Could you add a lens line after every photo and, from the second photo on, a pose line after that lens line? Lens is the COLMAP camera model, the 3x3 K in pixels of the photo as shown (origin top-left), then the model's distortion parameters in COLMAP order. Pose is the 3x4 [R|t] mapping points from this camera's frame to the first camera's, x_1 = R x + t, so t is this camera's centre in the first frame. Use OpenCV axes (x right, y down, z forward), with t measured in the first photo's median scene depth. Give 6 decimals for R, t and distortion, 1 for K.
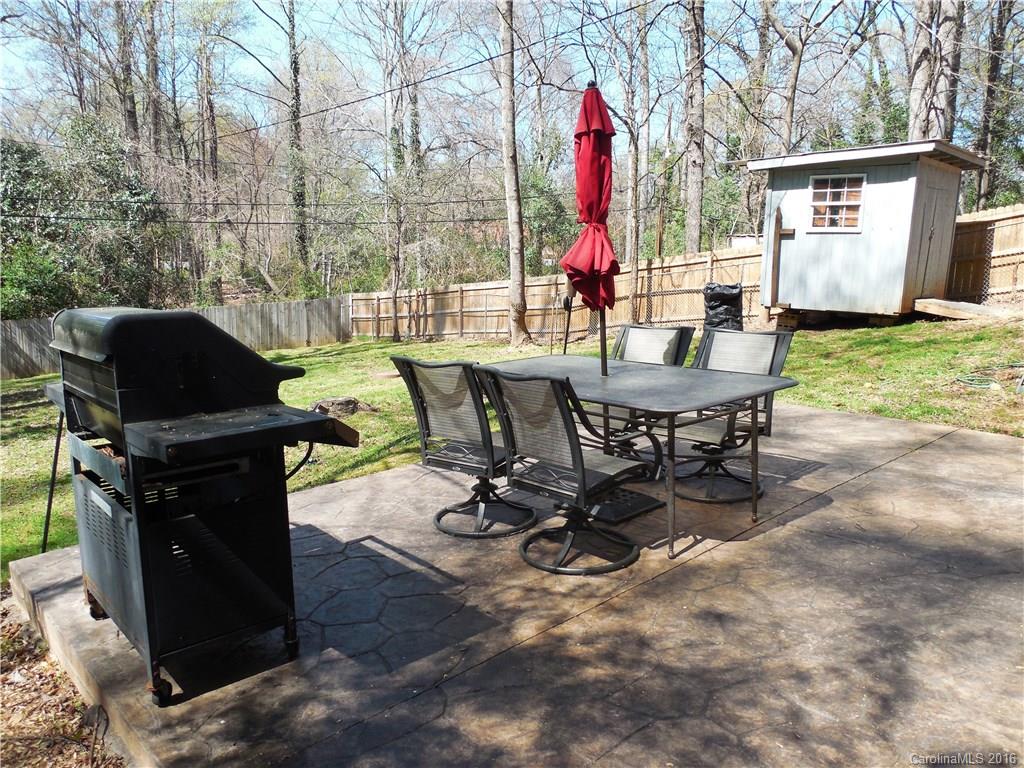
lens RADIAL K [[725.6, 0, 512.0], [0, 725.6, 384.0], [0, 0, 1]] dist [-0.001294, -0.000500]
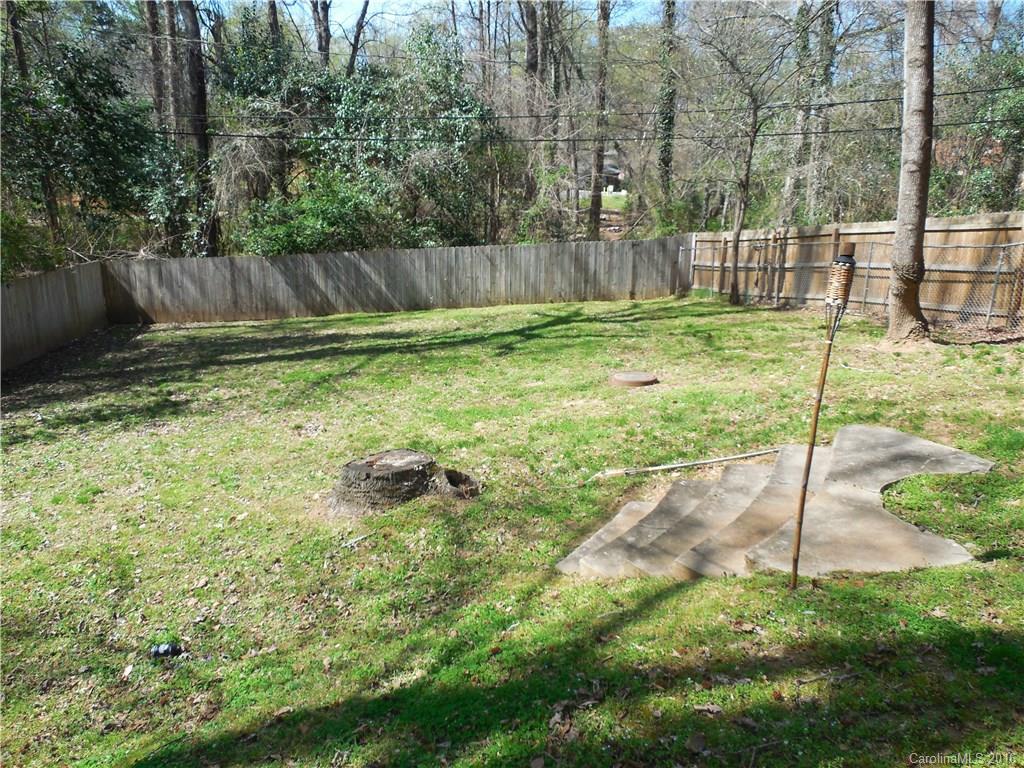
lens RADIAL K [[764.8, 0, 512.0], [0, 764.8, 384.0], [0, 0, 1]] dist [-0.000818, -0.003511]
pose [[0.857069, 0.125386, -0.499710, 0.036400], [-0.084943, 0.991050, 0.102983, -0.039098], [0.508150, -0.045816, 0.860049, 0.242841]]
